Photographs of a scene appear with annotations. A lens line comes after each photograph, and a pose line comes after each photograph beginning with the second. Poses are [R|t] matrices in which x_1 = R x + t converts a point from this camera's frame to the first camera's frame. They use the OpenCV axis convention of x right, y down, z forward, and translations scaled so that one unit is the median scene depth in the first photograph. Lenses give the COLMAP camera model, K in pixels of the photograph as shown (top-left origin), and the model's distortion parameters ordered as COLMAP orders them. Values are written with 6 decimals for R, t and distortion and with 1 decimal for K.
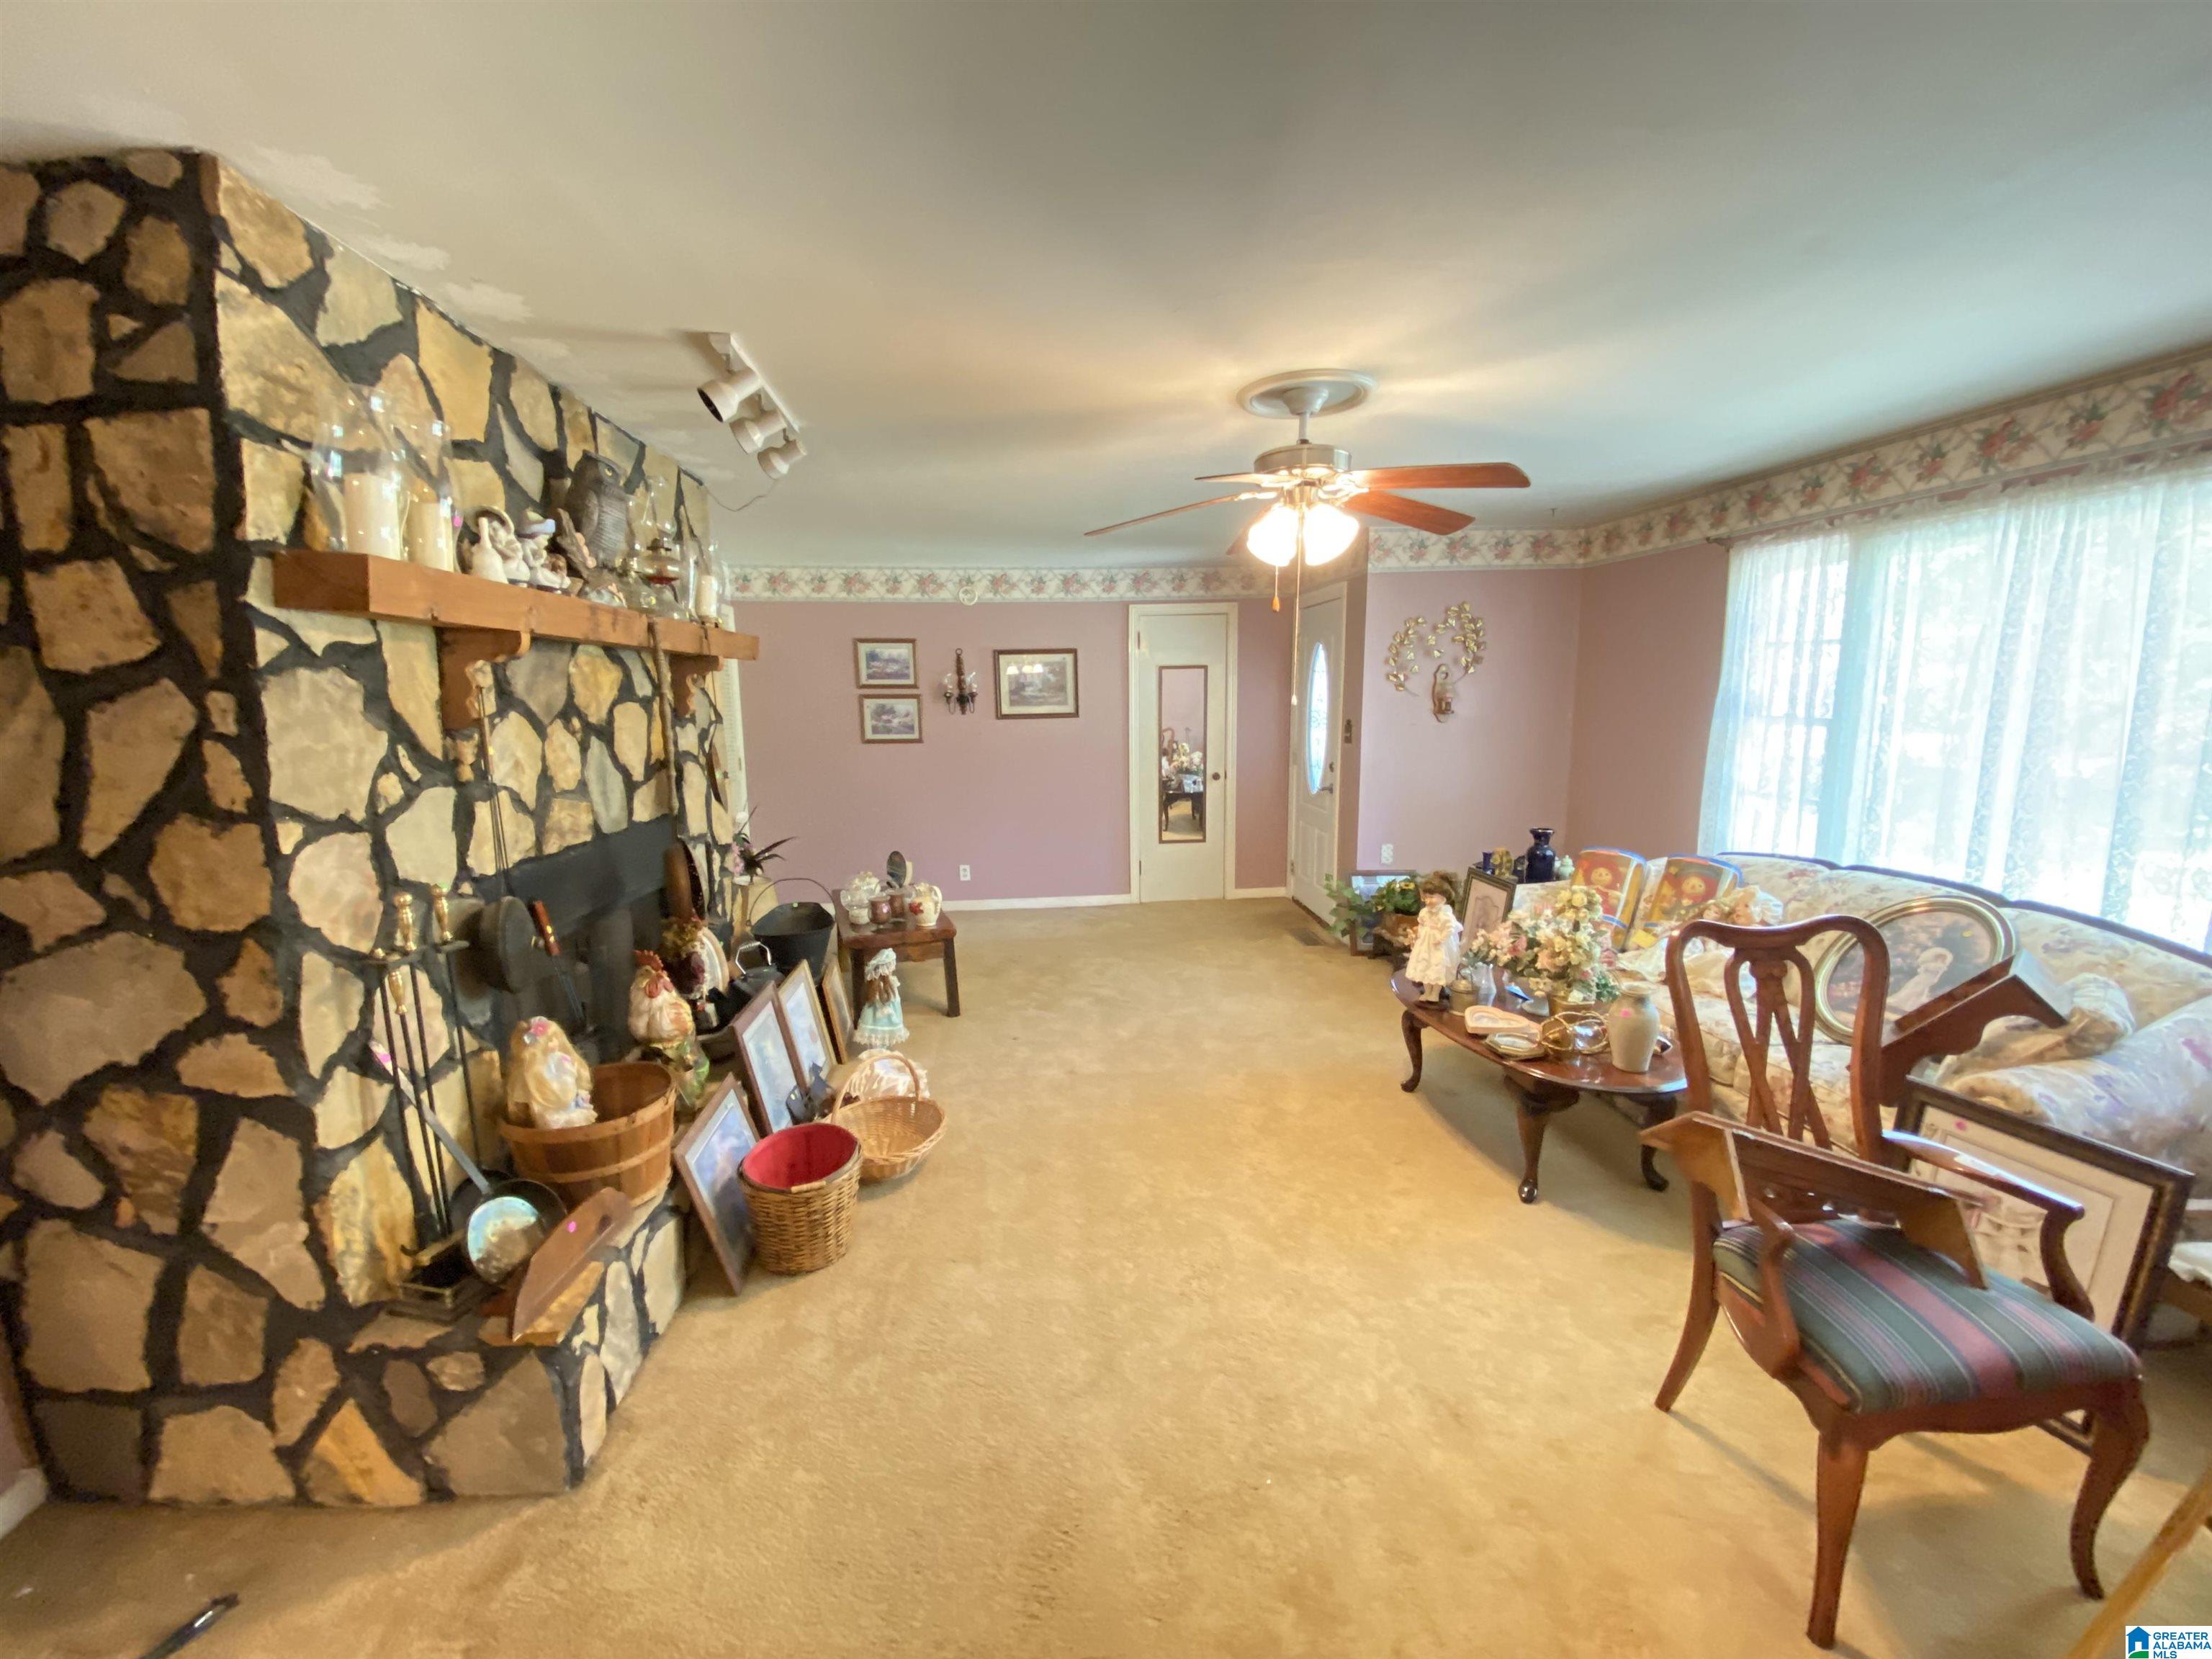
lens RADIAL K [[891.7, 0, 1100.1], [0, 891.7, 821.1], [0, 0, 1]] dist [0.001781, -0.013055]
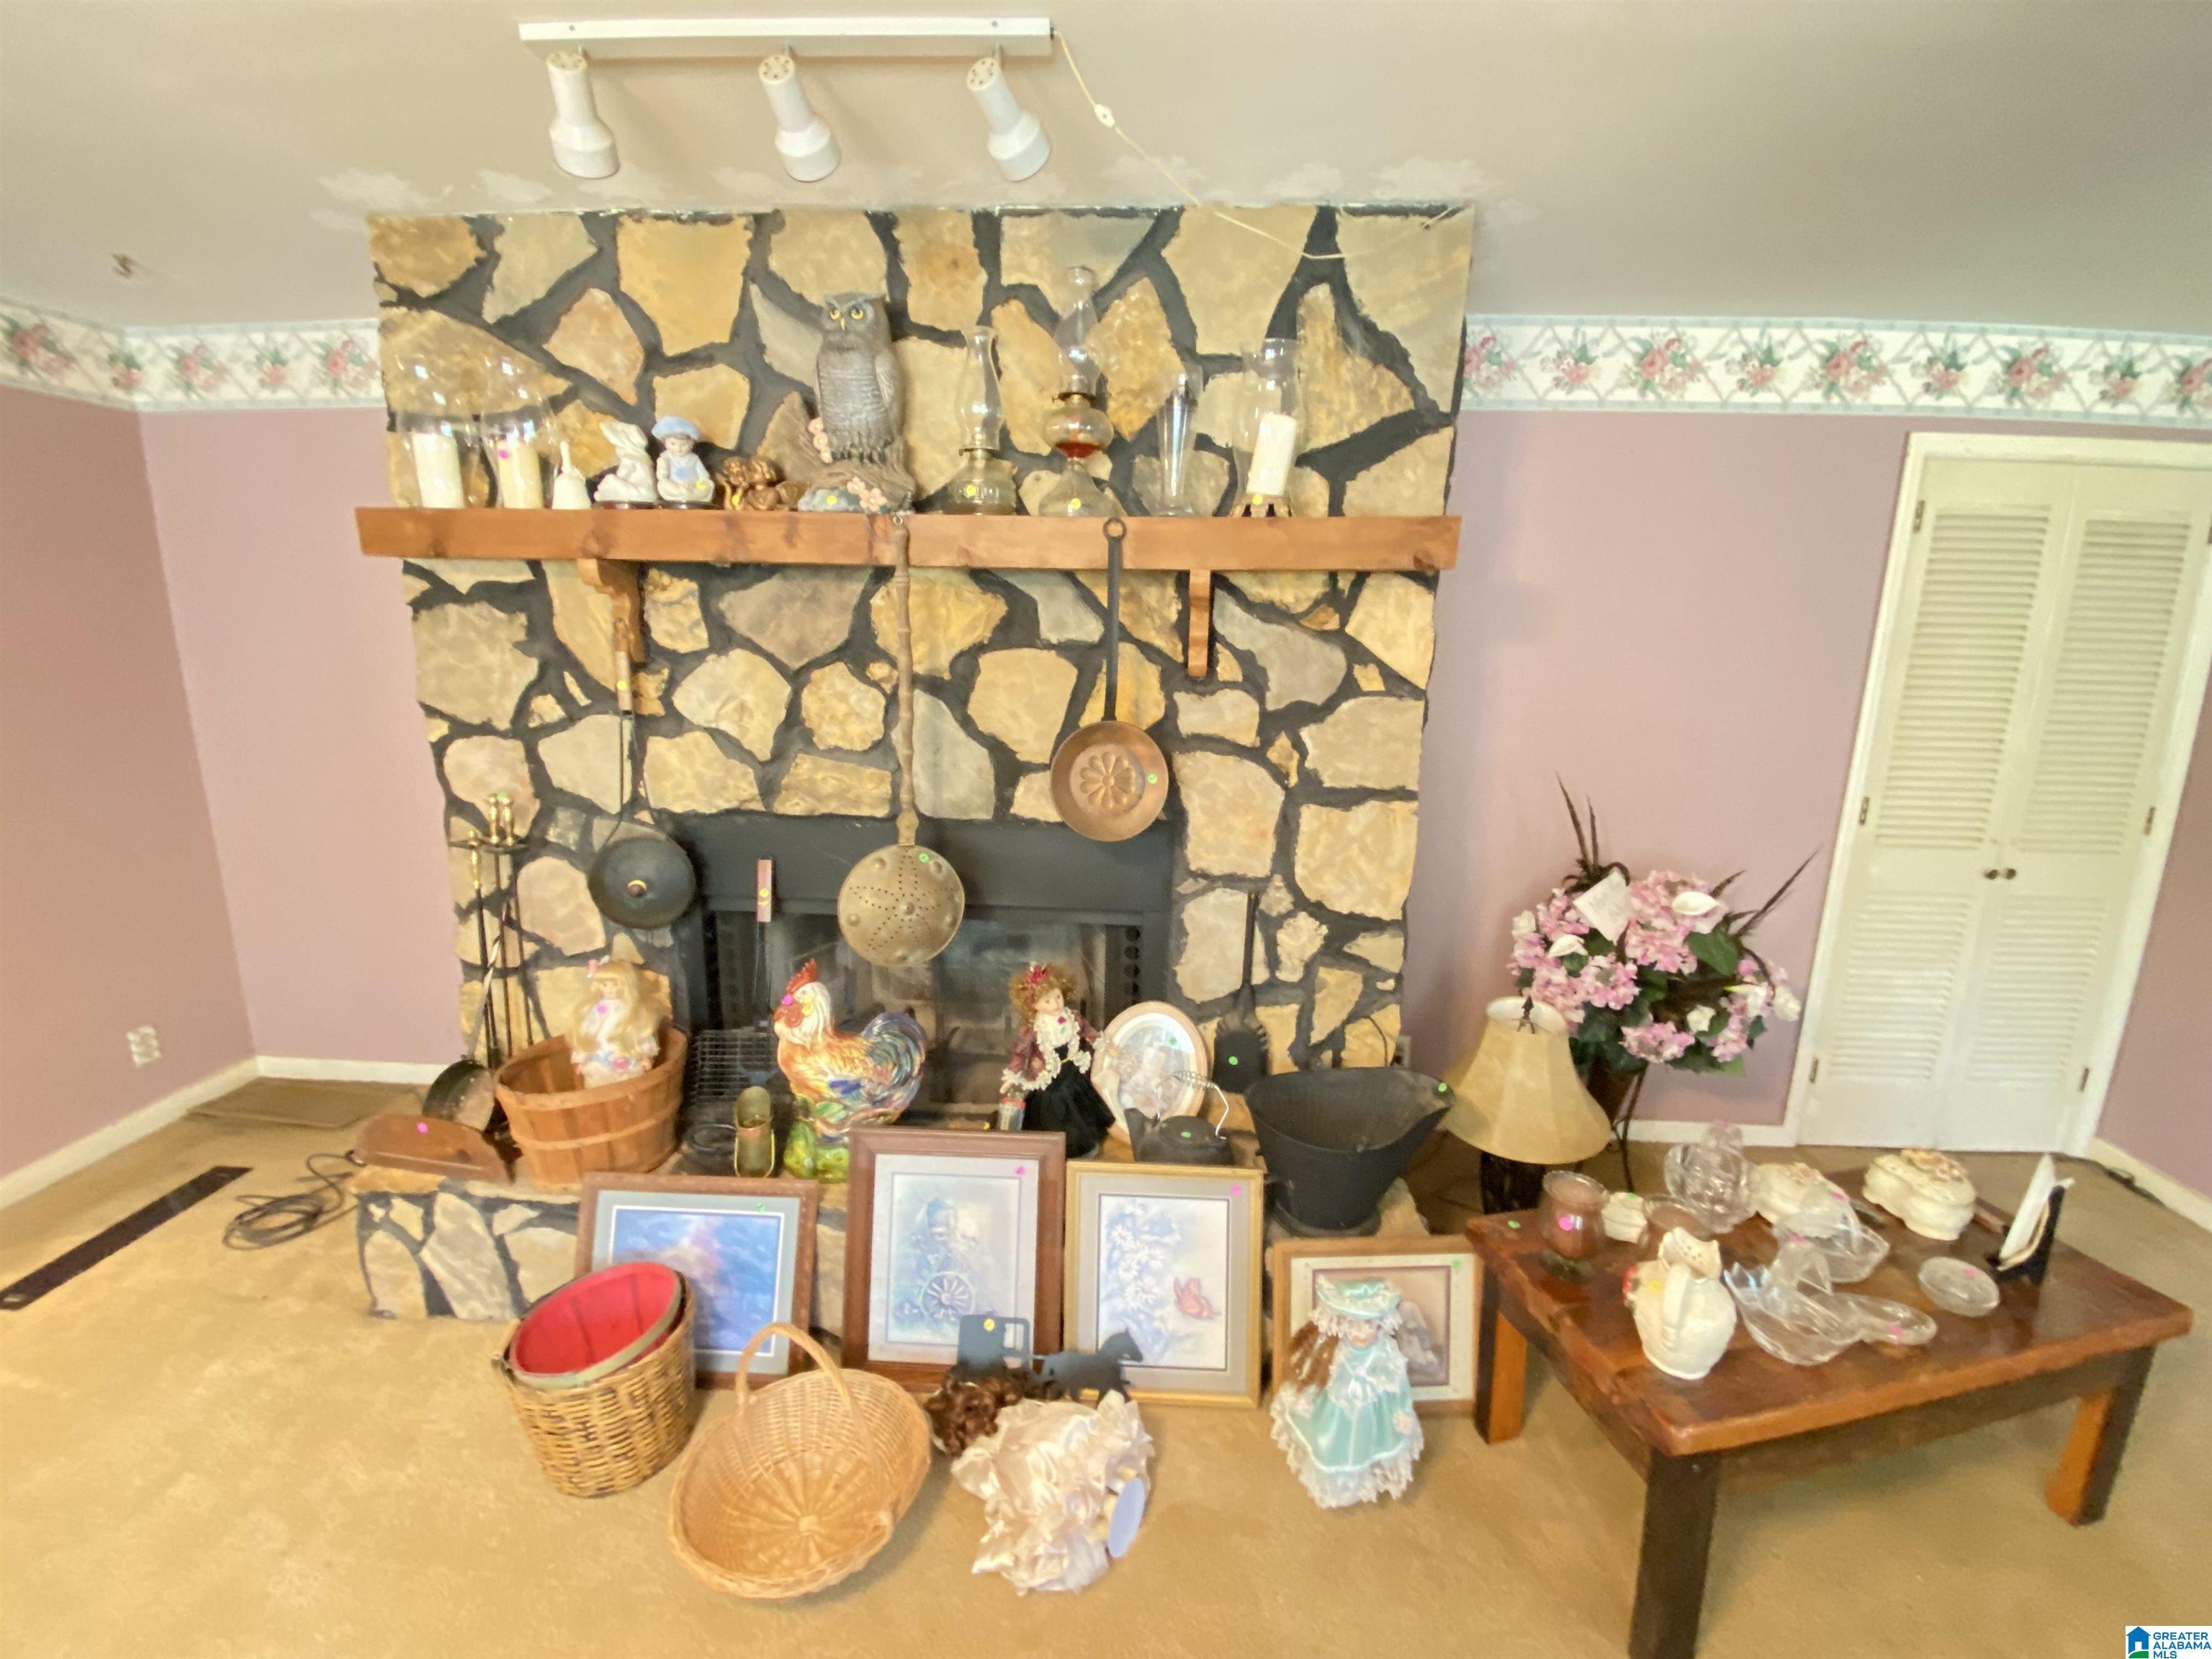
lens RADIAL K [[891.7, 0, 1100.1], [0, 891.7, 821.1], [0, 0, 1]] dist [0.001781, -0.013055]
pose [[-0.138325, 0.210516, -0.967755, 0.250364], [-0.160261, 0.959512, 0.231630, -0.274885], [0.977334, 0.187133, -0.098987, 1.813937]]
